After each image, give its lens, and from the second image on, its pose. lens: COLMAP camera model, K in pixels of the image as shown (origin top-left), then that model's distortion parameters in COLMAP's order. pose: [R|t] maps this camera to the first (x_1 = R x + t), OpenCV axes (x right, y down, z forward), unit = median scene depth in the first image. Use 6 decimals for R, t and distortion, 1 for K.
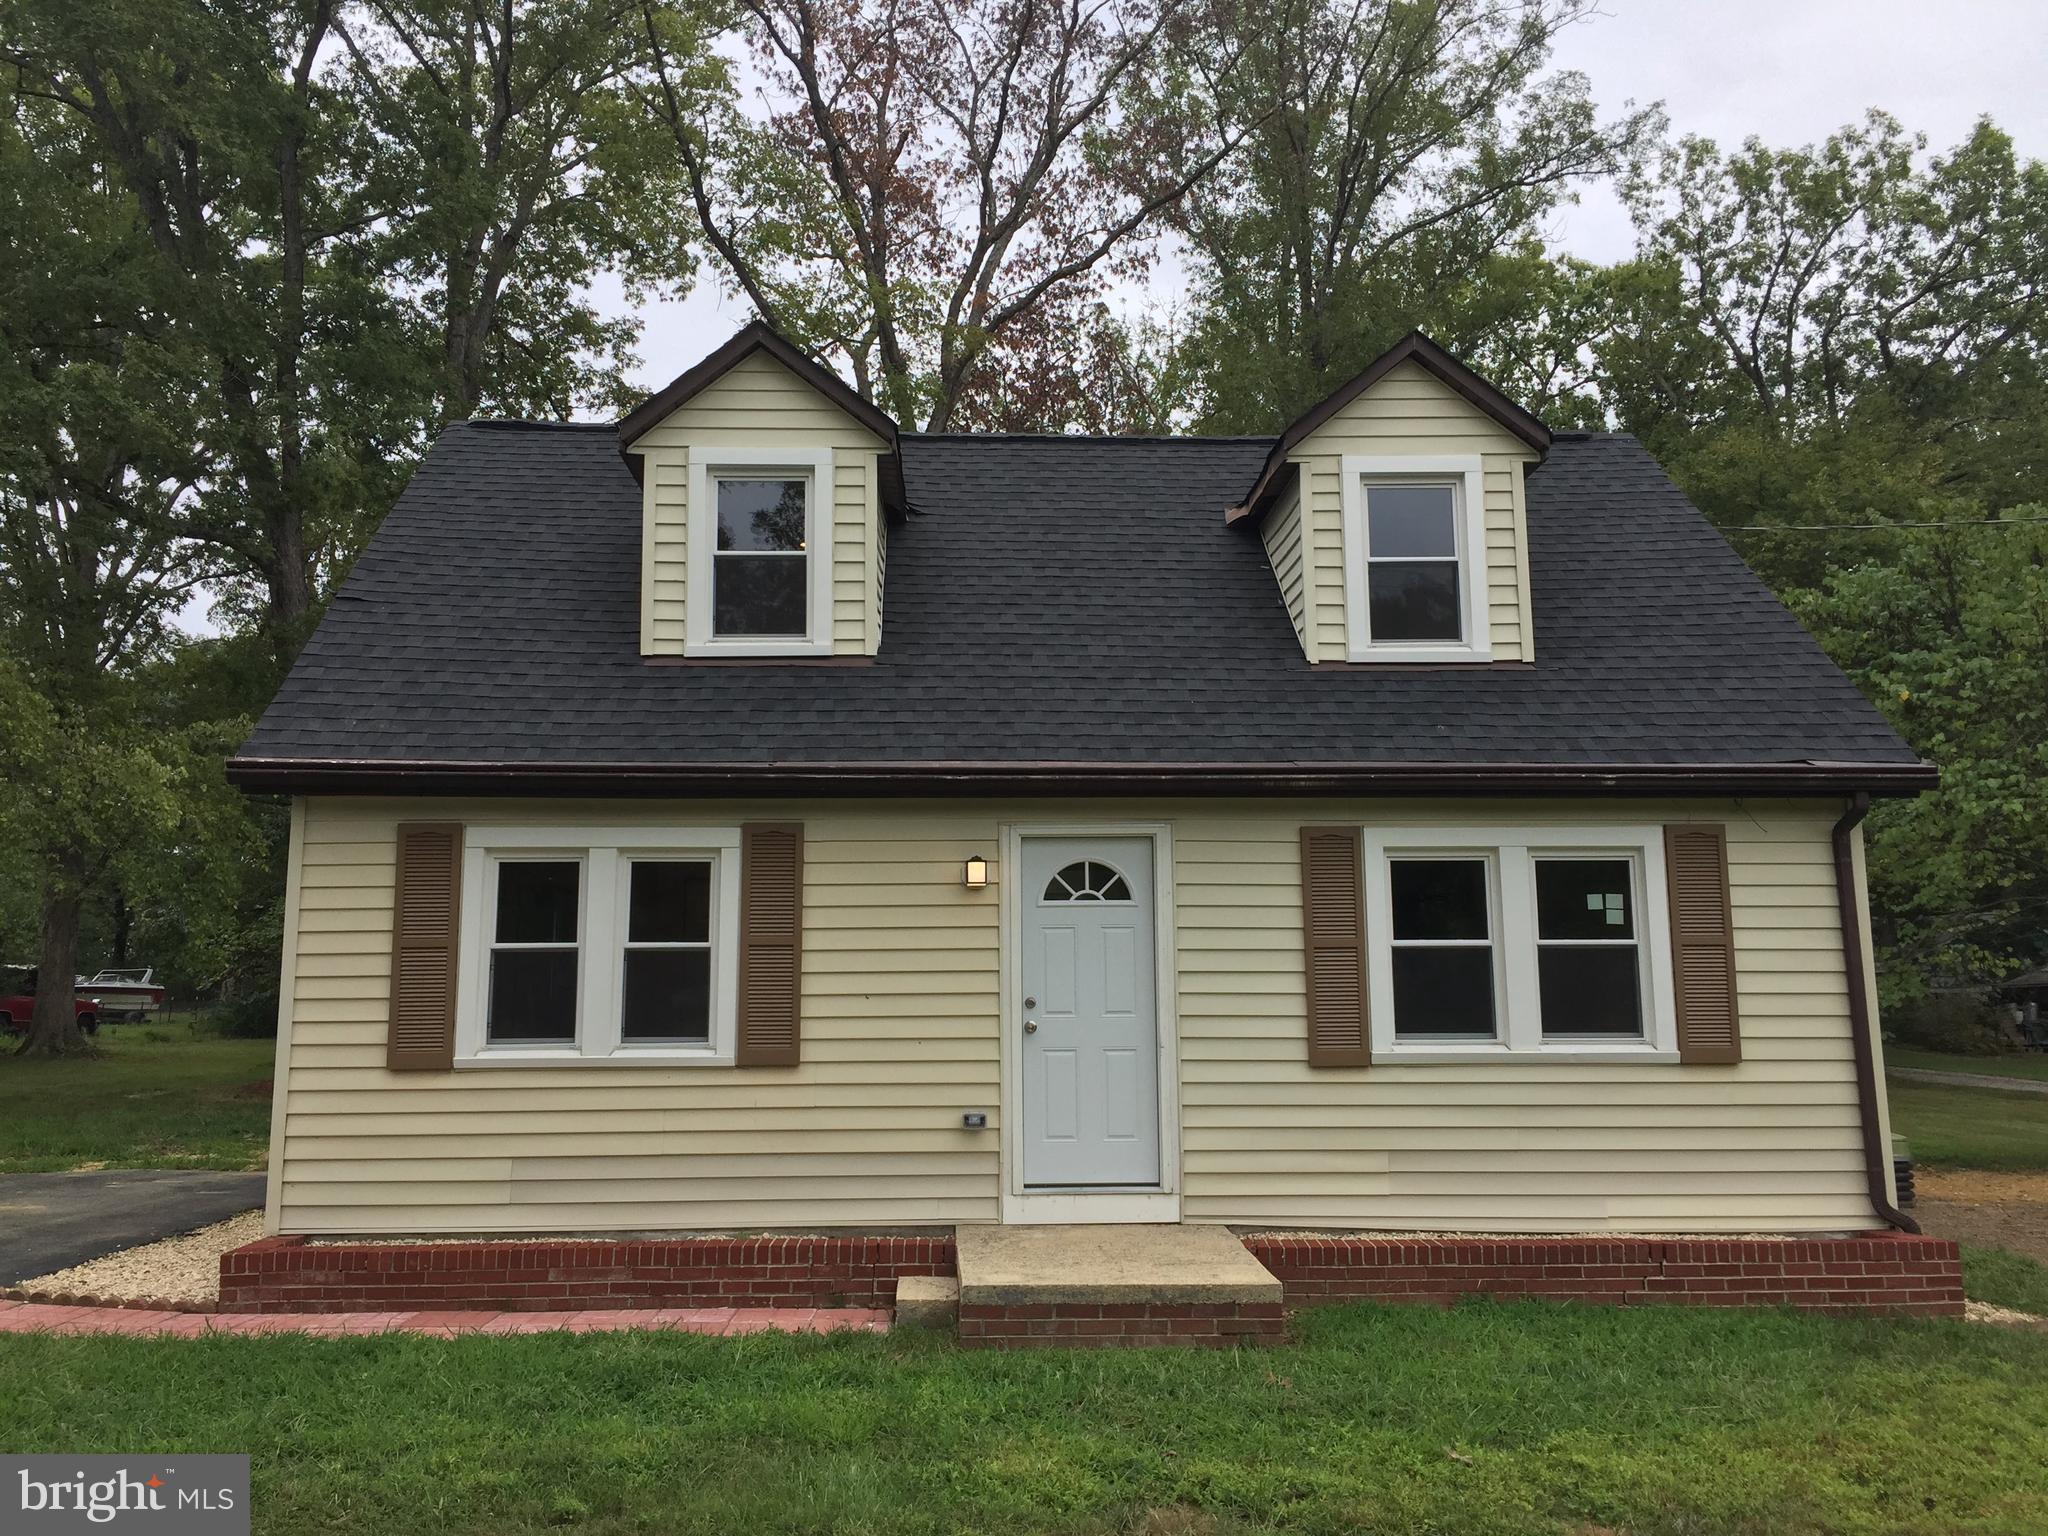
lens RADIAL K [[1739.4, 0, 979.3], [0, 1739.4, 736.9], [0, 0, 1]] dist [0.064795, -0.081215]
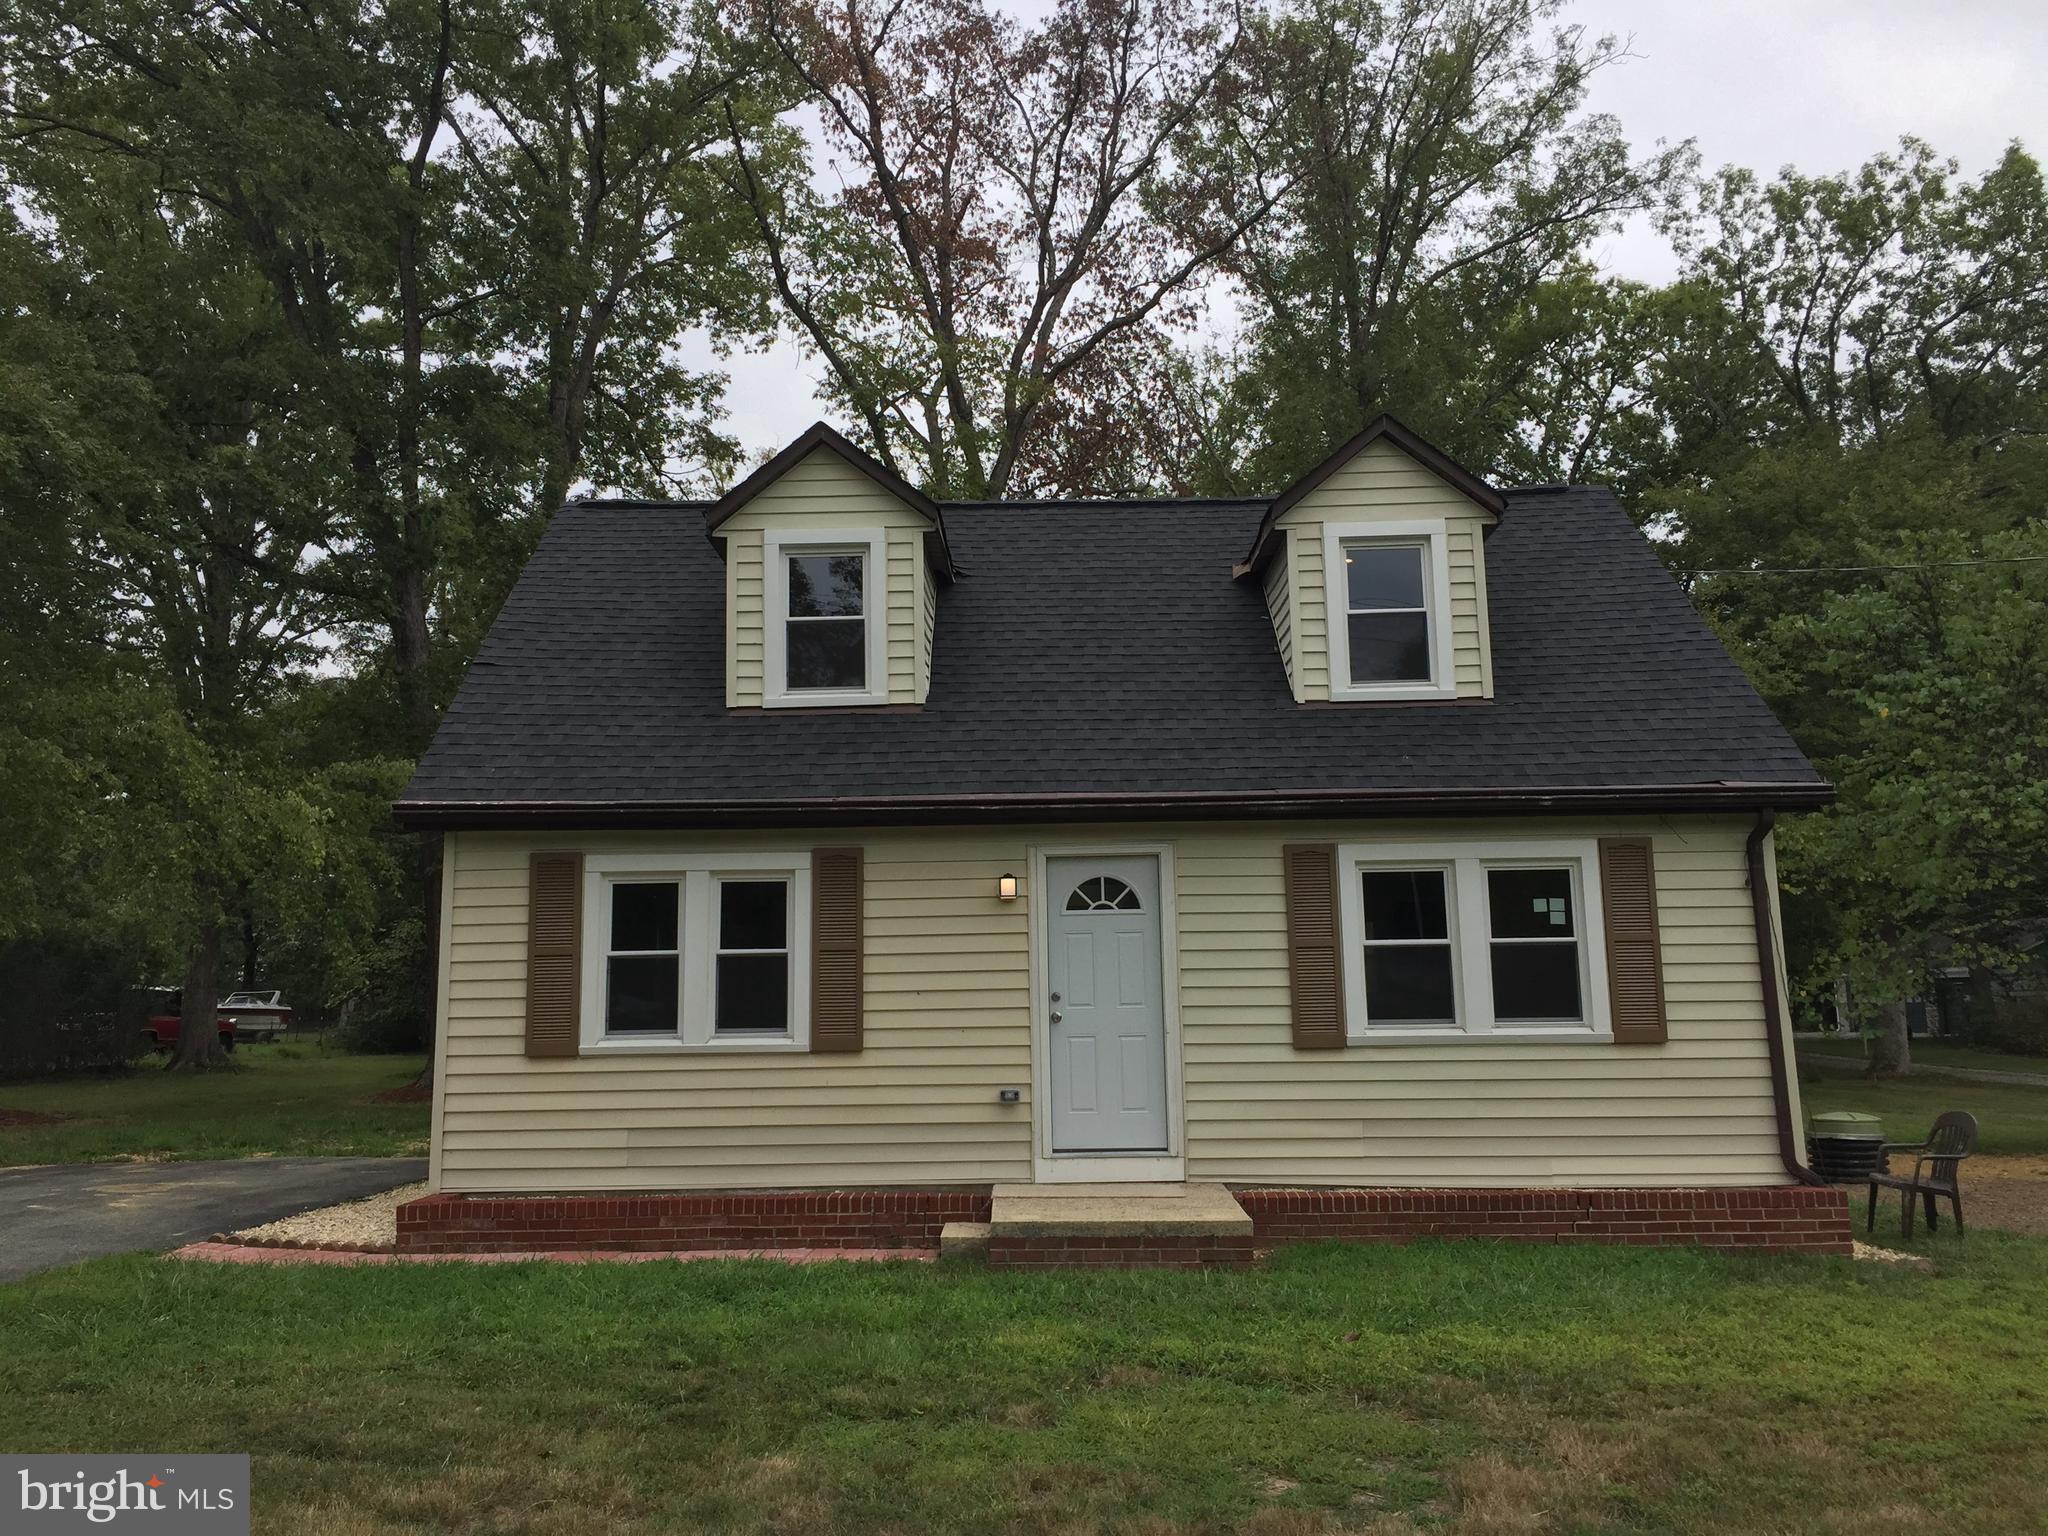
lens RADIAL K [[1739.4, 0, 959.5], [0, 1739.4, 734.0], [0, 0, 1]] dist [0.064795, -0.081215]
pose [[0.997800, -0.019184, -0.063458, 0.038111], [0.018445, 0.999755, -0.012204, -0.011415], [0.063676, 0.011006, 0.997910, -0.168791]]
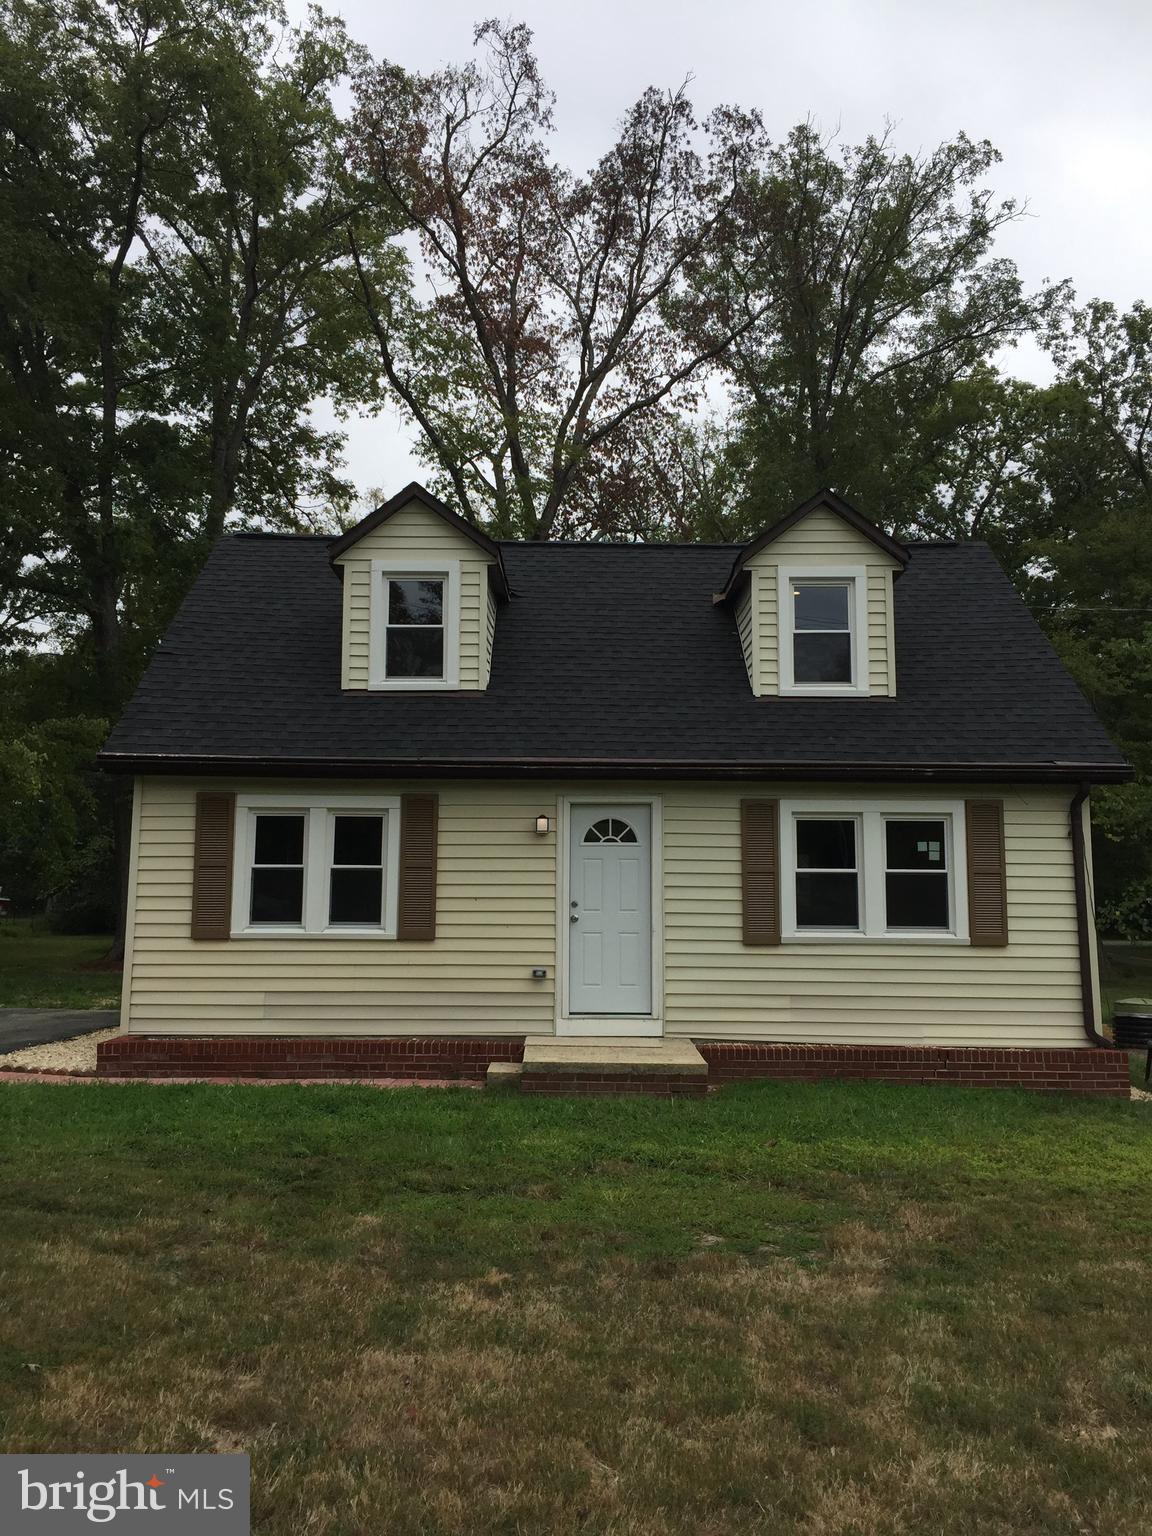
lens RADIAL K [[1304.6, 0, 537.2], [0, 1304.6, 755.5], [0, 0, 1]] dist [0.064795, -0.081215]
pose [[0.998880, 0.007239, -0.046751, 0.045442], [-0.006038, 0.999649, 0.025792, -0.017727], [0.046922, -0.025480, 0.998574, -0.209183]]
